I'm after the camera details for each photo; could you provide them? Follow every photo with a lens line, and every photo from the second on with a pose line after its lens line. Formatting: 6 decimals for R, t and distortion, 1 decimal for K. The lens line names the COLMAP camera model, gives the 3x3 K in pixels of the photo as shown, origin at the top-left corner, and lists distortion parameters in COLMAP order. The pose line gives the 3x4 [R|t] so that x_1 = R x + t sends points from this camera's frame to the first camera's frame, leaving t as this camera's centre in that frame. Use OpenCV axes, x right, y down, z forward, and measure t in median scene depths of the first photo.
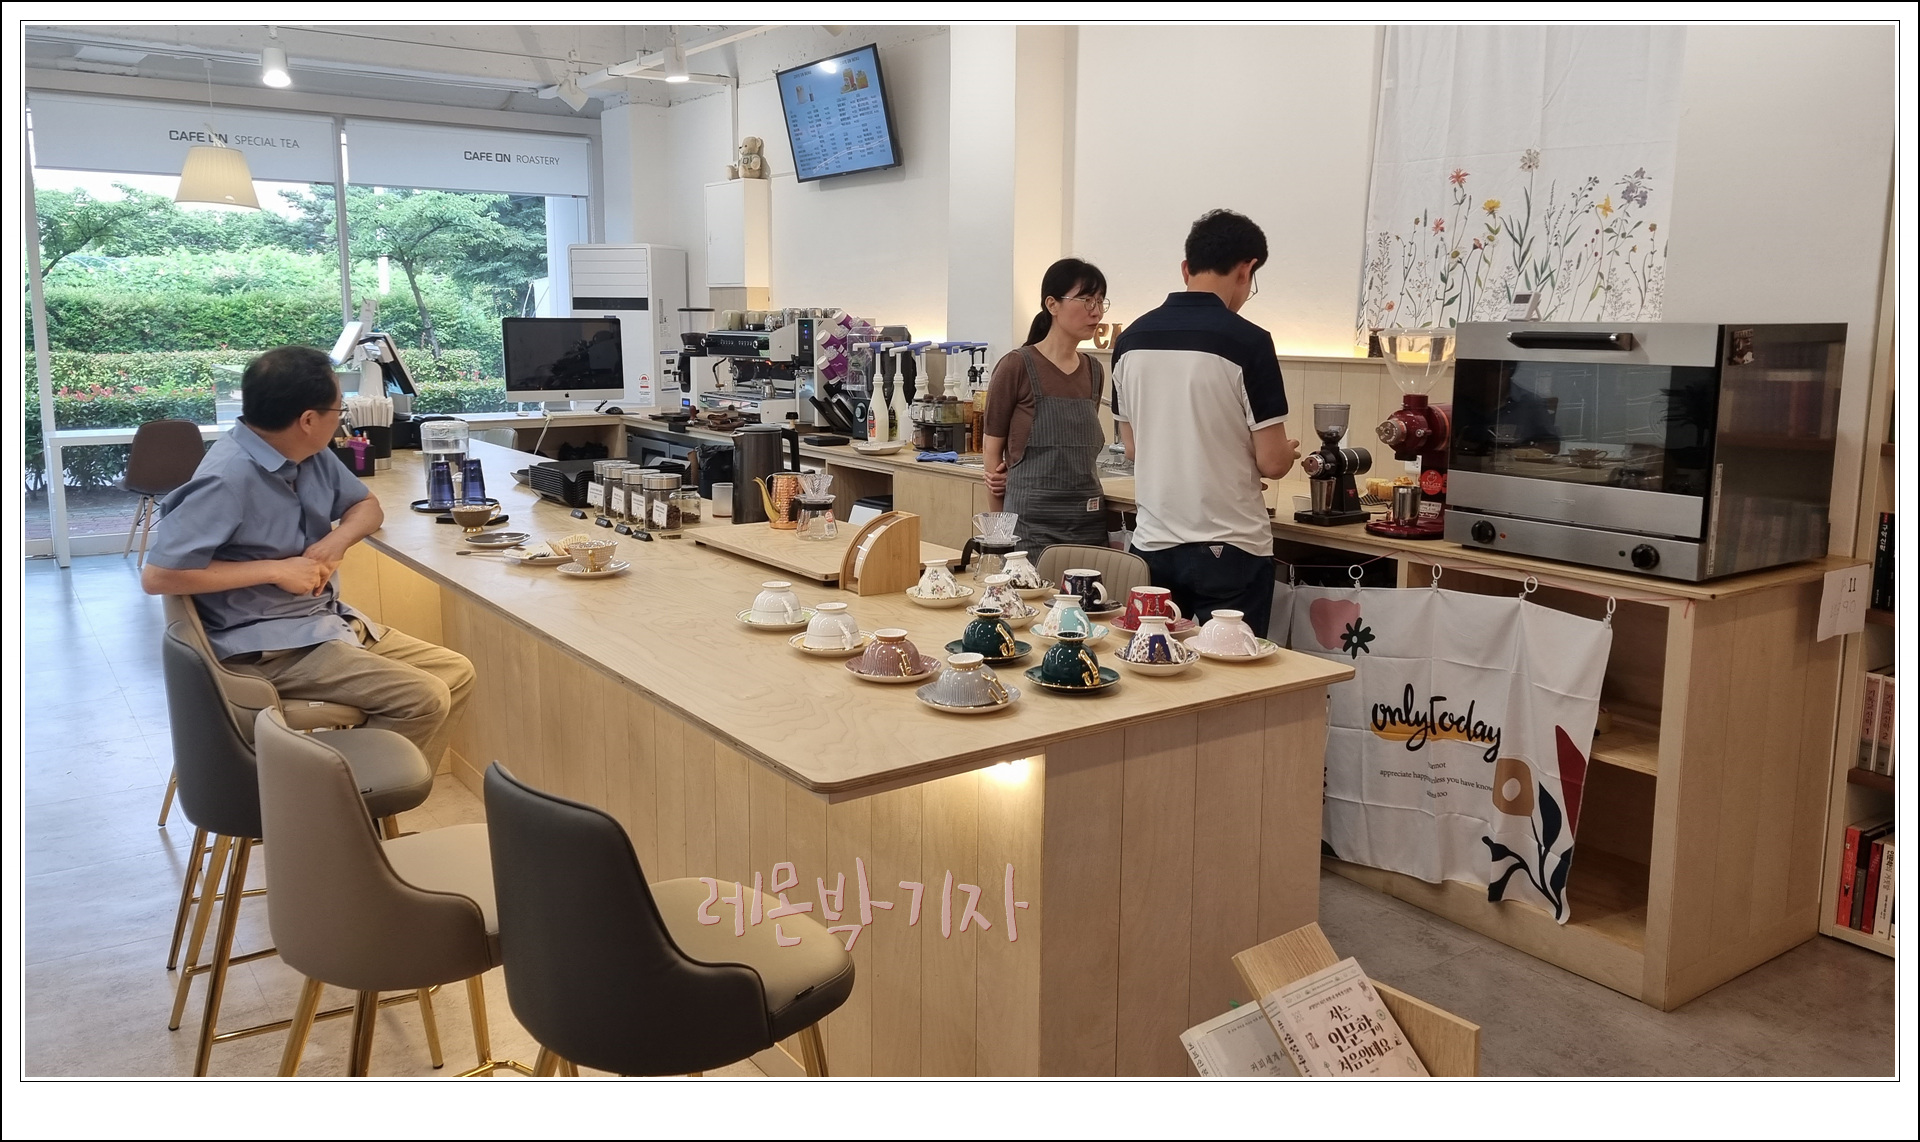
lens RADIAL K [[1433.9, 0, 927.7], [0, 1433.9, 504.4], [0, 0, 1]] dist [0.071099, -0.032603]
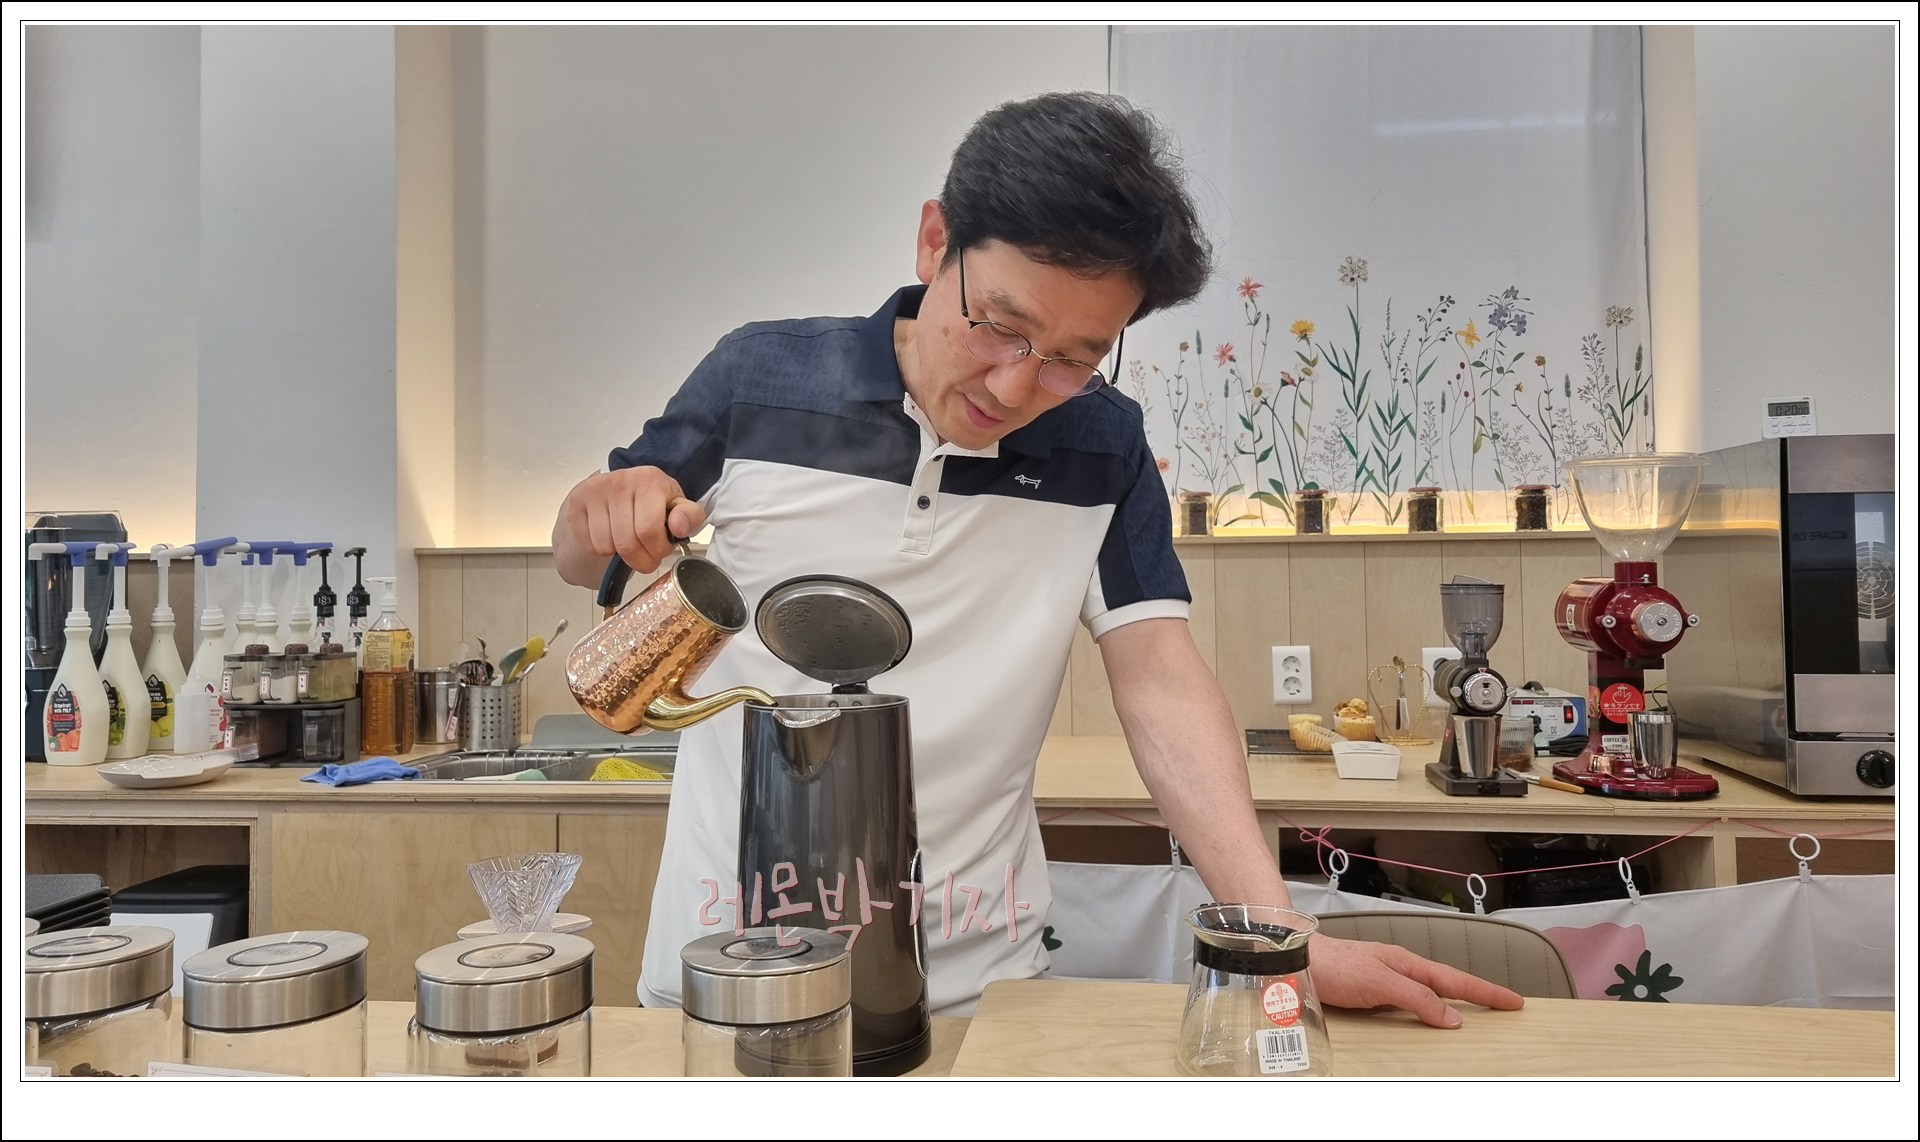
lens RADIAL K [[1433.9, 0, 927.7], [0, 1433.9, 504.4], [0, 0, 1]] dist [0.071099, -0.032603]
pose [[0.674905, 0.022794, 0.737553, -0.284484], [0.113274, 0.984476, -0.134077, -0.043899], [-0.729159, 0.174035, 0.661845, 0.698829]]
